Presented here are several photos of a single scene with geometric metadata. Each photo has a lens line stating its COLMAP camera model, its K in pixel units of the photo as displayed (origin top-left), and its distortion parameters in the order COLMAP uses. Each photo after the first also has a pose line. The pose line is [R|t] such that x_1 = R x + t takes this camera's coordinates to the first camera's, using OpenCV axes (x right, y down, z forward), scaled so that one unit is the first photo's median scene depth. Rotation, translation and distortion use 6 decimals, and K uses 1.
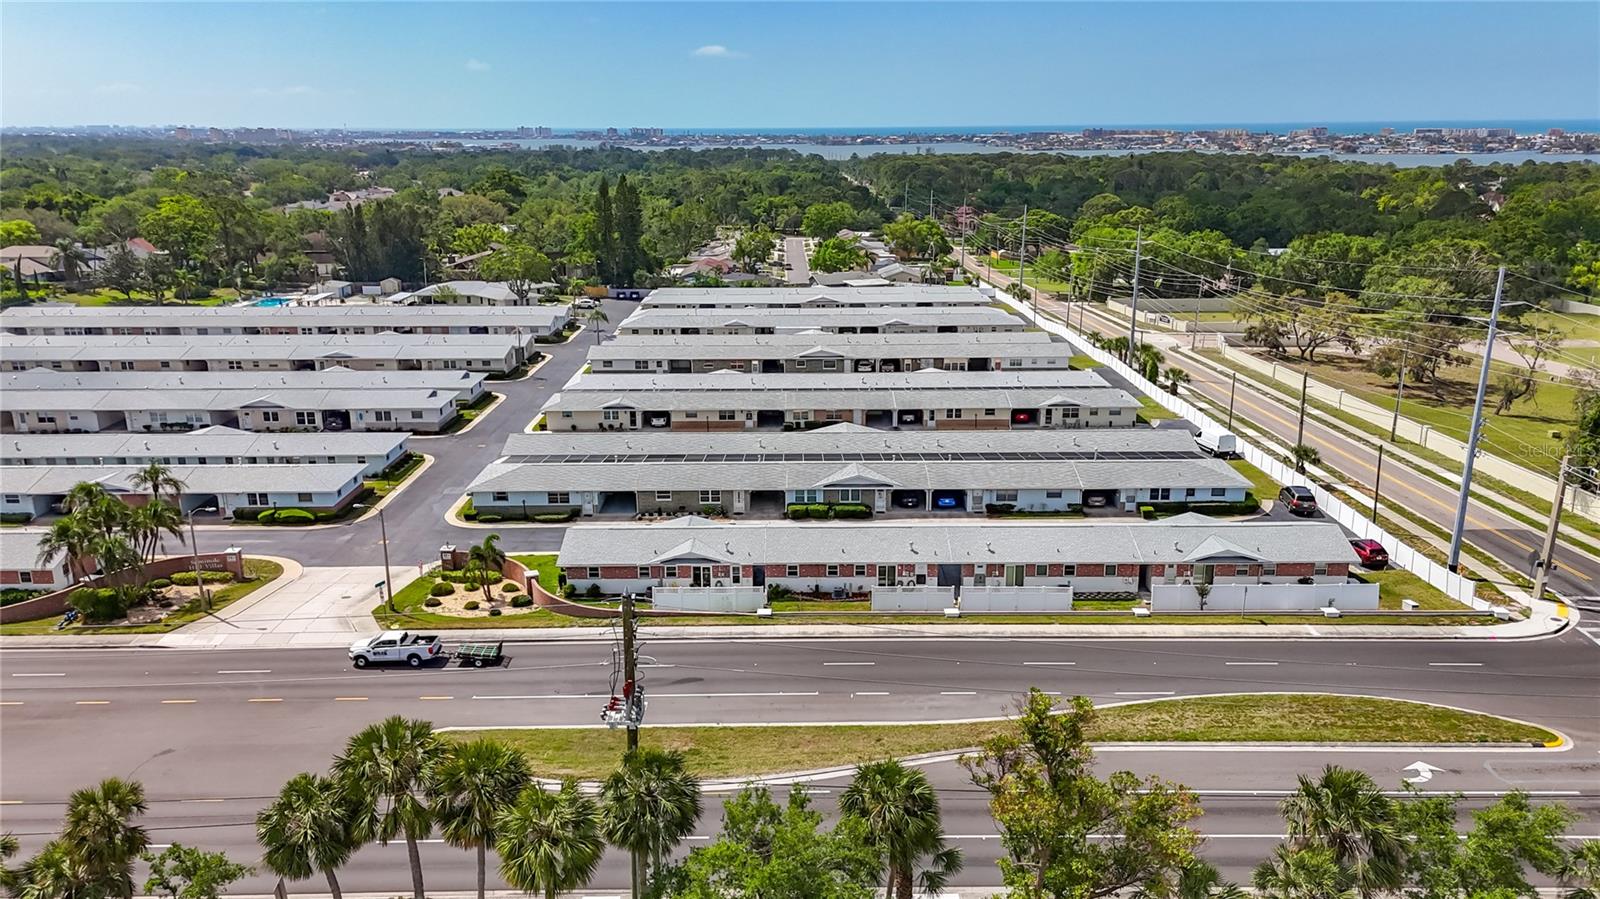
lens RADIAL K [[1173.8, 0, 800.0], [0, 1173.8, 449.5], [0, 0, 1]] dist [0.083686, -0.077877]
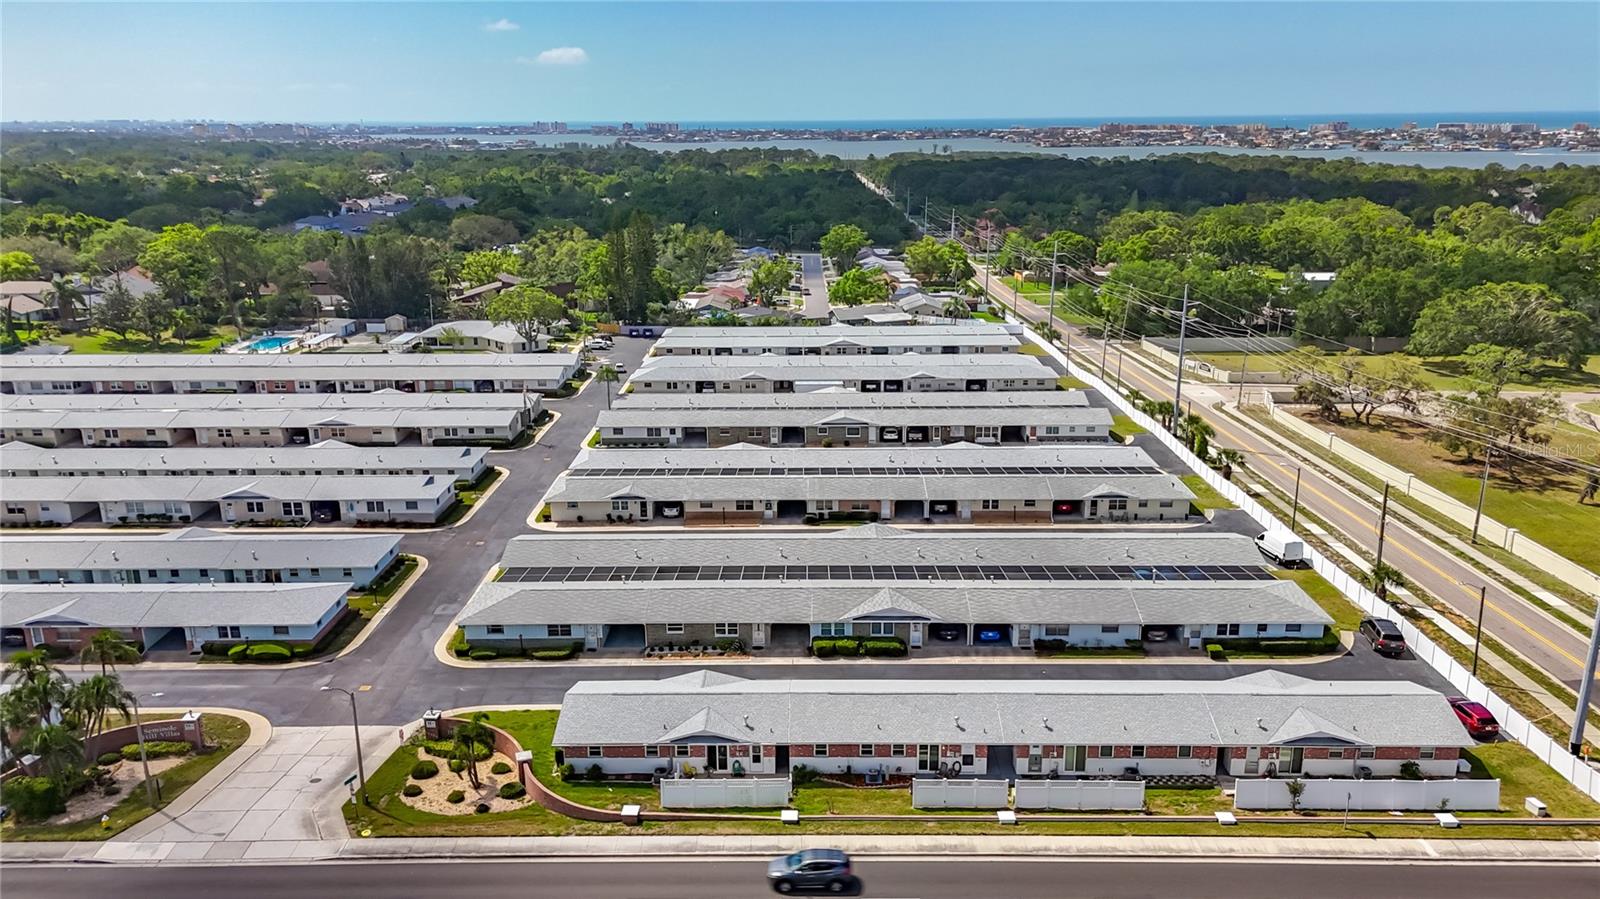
lens RADIAL K [[1173.8, 0, 800.0], [0, 1173.8, 449.5], [0, 0, 1]] dist [0.083686, -0.077877]
pose [[0.999919, 0.002170, -0.012509, -0.006964], [-0.002109, 0.999986, 0.004883, -0.075876], [0.012519, -0.004856, 0.999910, 0.072223]]
